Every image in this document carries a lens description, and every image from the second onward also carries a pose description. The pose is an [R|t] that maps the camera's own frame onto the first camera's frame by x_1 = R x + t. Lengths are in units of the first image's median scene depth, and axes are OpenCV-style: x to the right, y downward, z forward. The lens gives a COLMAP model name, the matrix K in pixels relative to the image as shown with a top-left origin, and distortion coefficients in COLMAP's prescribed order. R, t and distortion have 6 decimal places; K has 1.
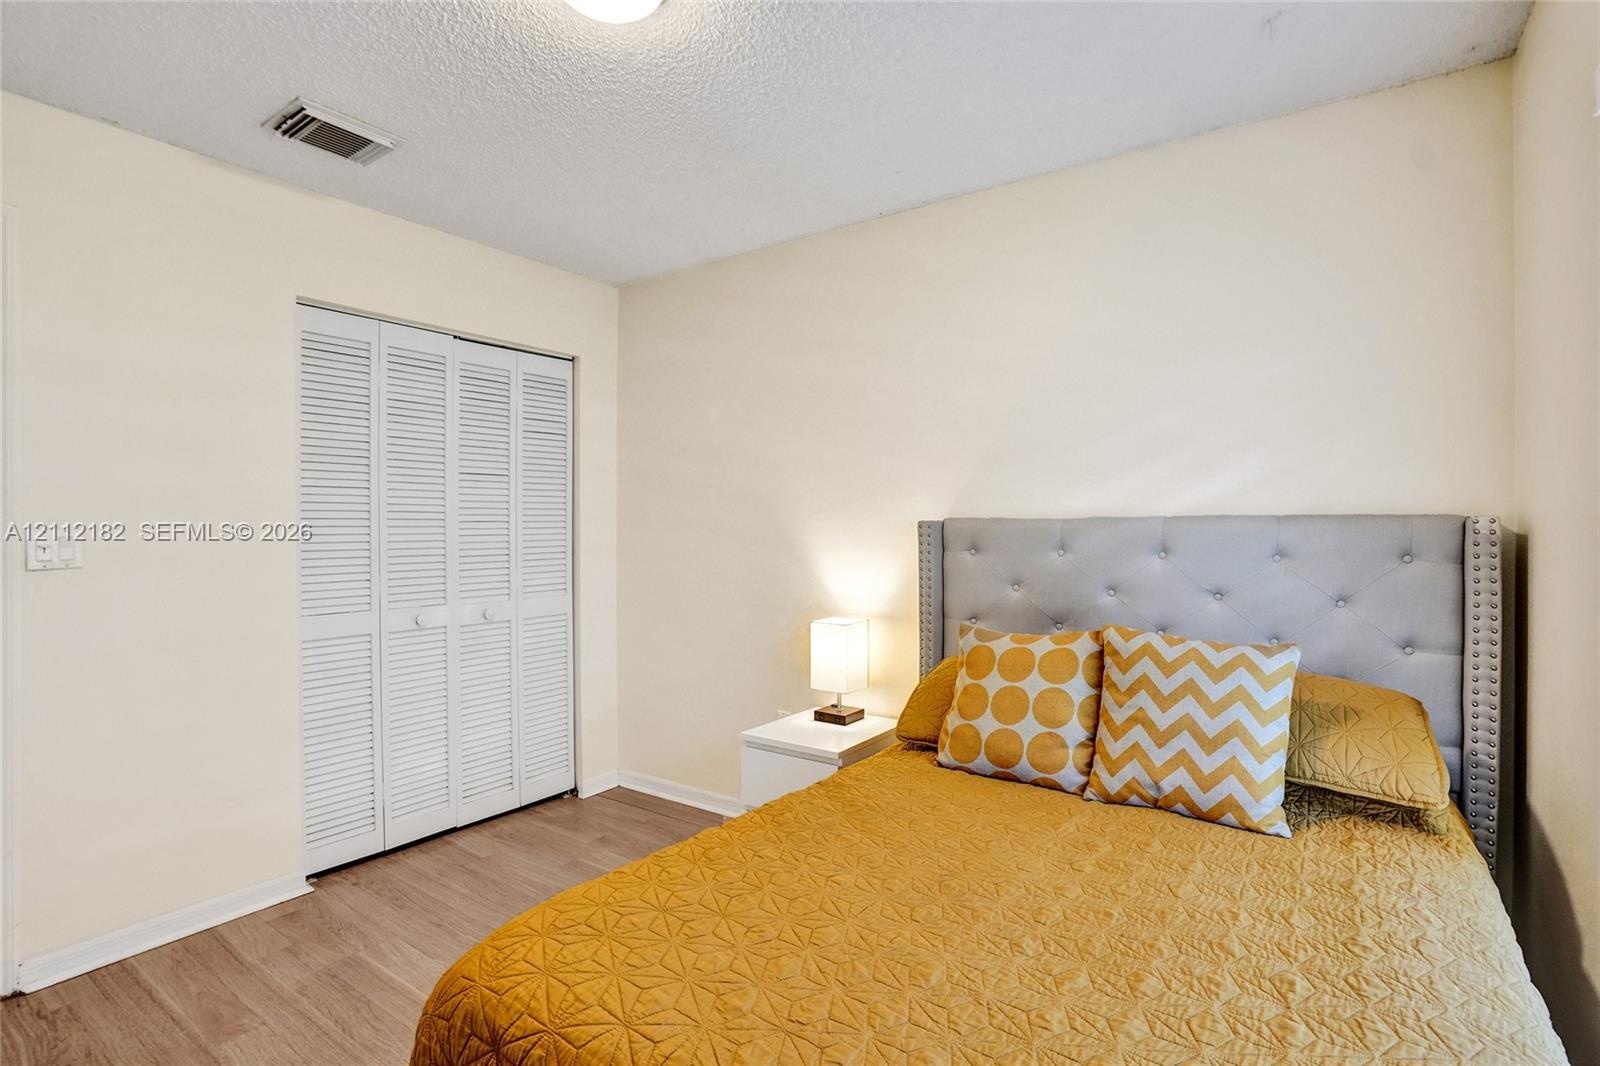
lens RADIAL K [[781.9, 0, 804.2], [0, 781.9, 522.9], [0, 0, 1]] dist [-0.065487, 0.029432]
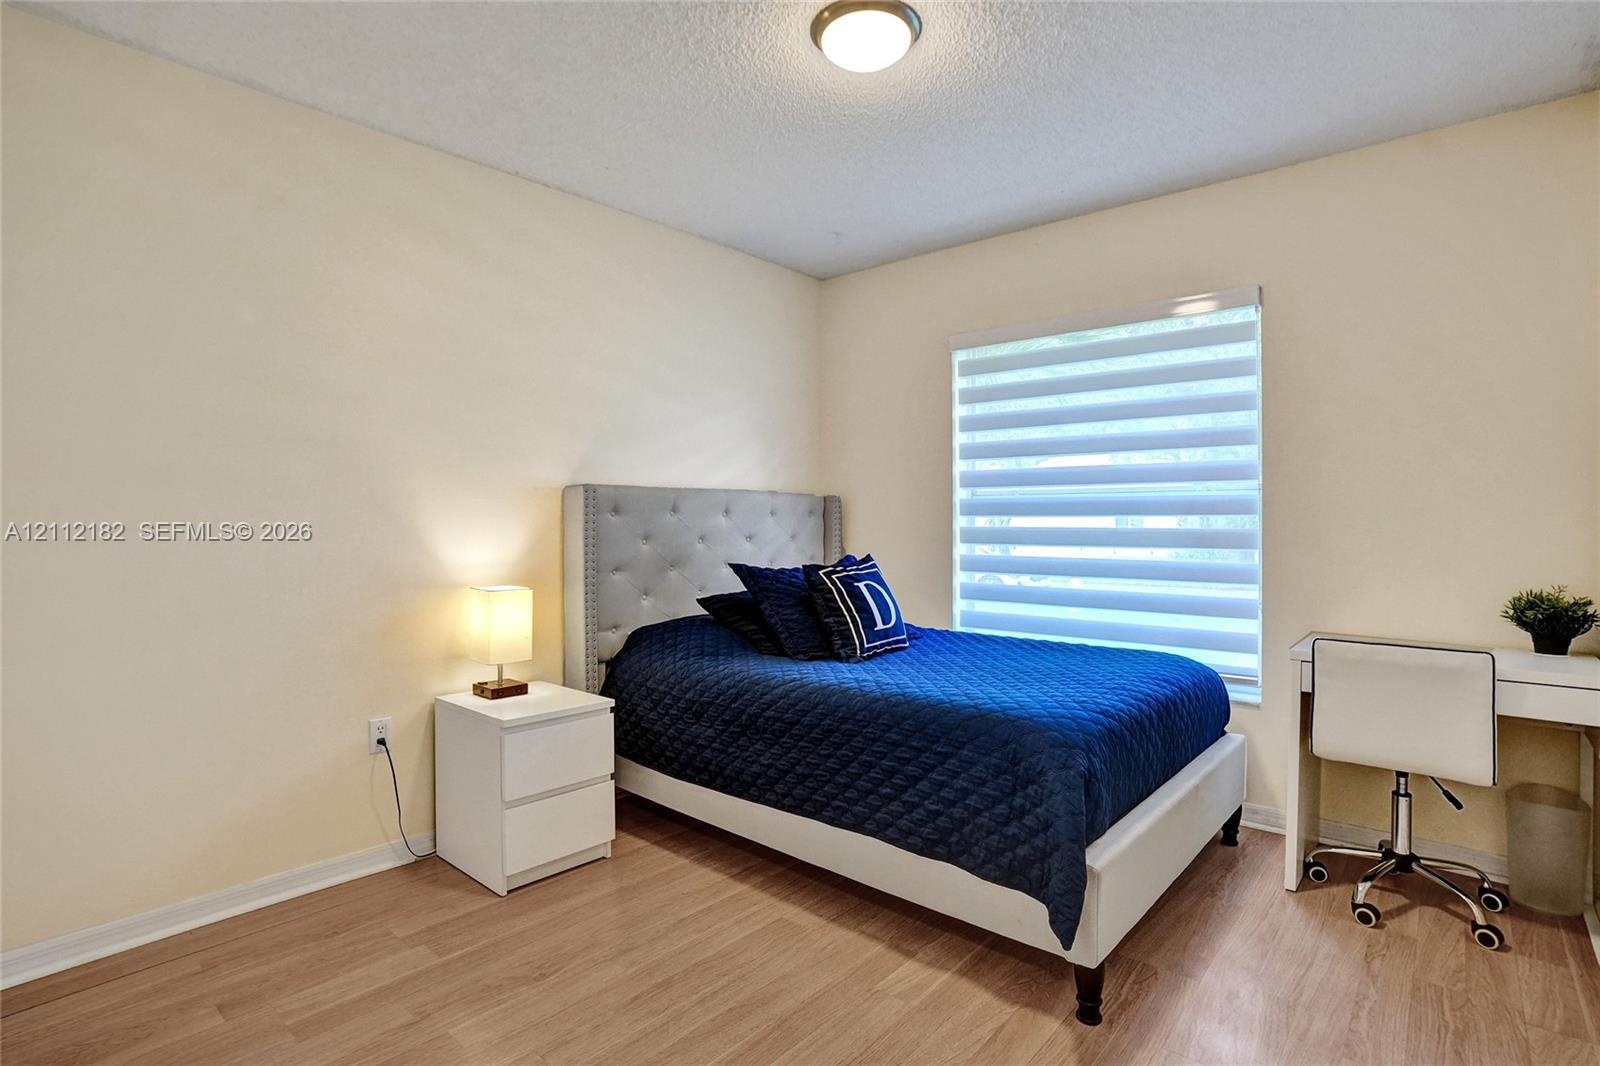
lens RADIAL K [[781.9, 0, 804.2], [0, 781.9, 522.9], [0, 0, 1]] dist [-0.065487, 0.029432]
pose [[0.102107, -0.001641, 0.994772, -0.907528], [-0.002766, 0.999994, 0.001934, 0.046444], [-0.994770, -0.002949, 0.102102, 0.582547]]
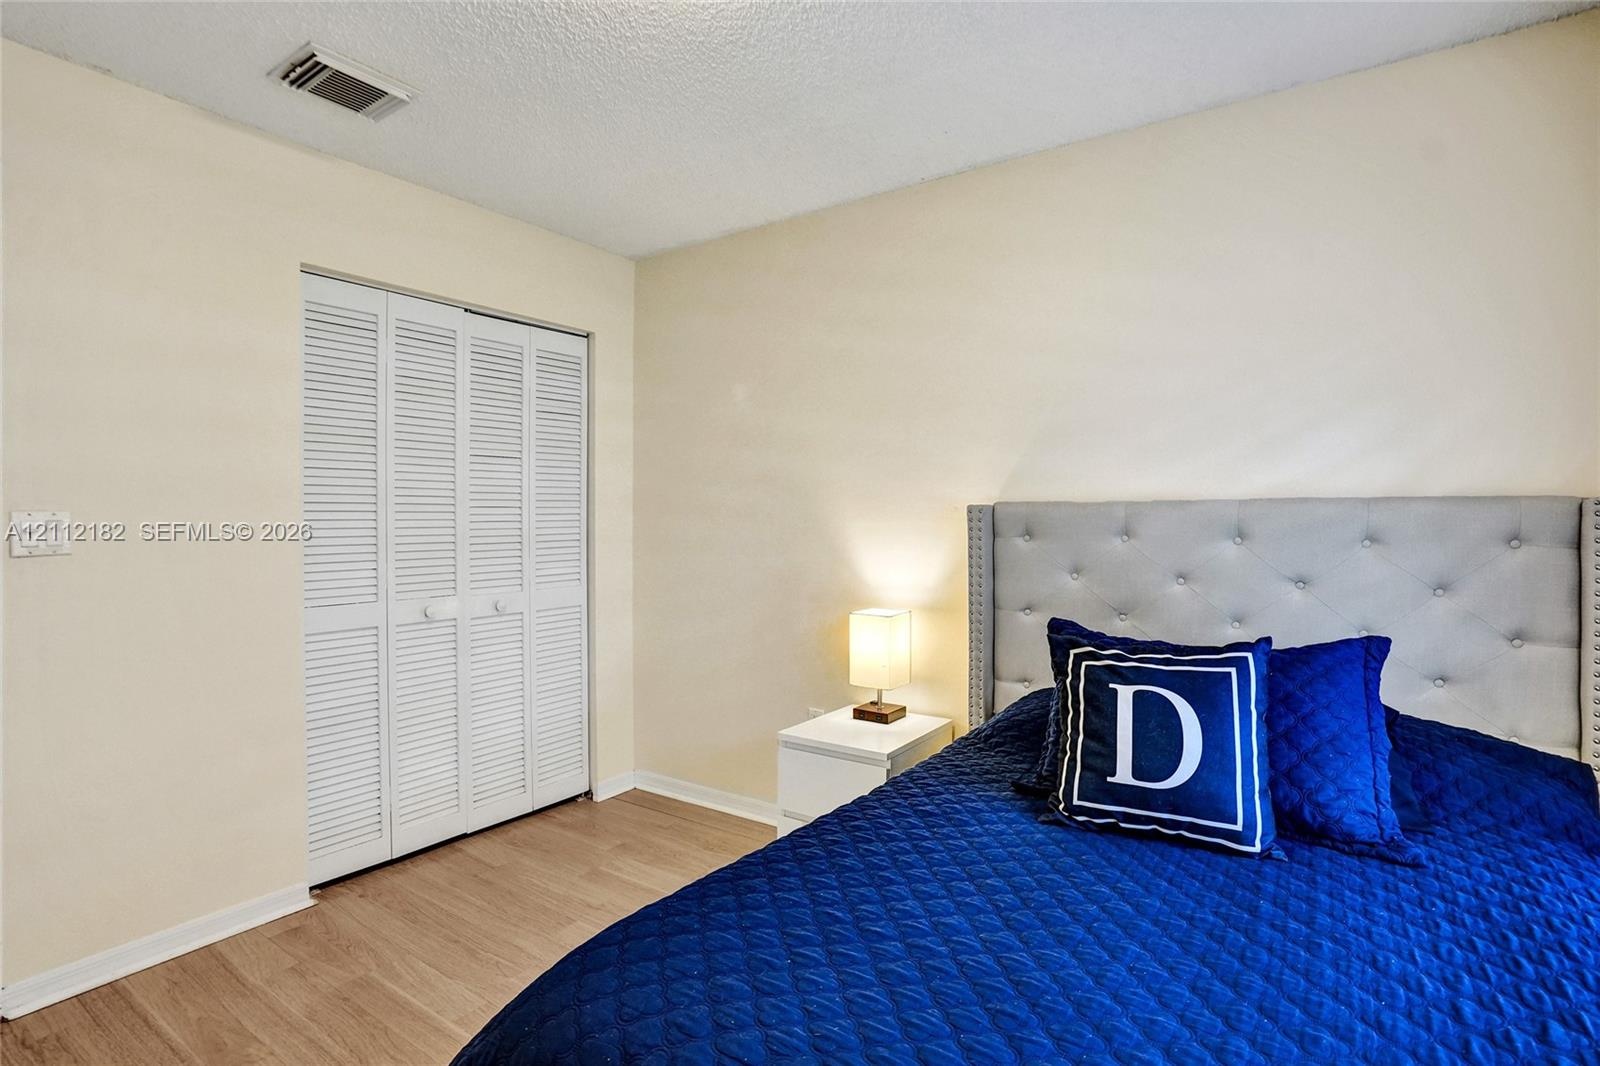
lens RADIAL K [[799.8, 0, 800.3], [0, 799.8, 512.2], [0, 0, 1]] dist [-0.064222, 0.028453]
pose [[0.999991, 0.000080, 0.004138, -0.058395], [-0.000070, 0.999997, -0.002448, 0.008274], [-0.004138, 0.002448, 0.999988, 0.044853]]
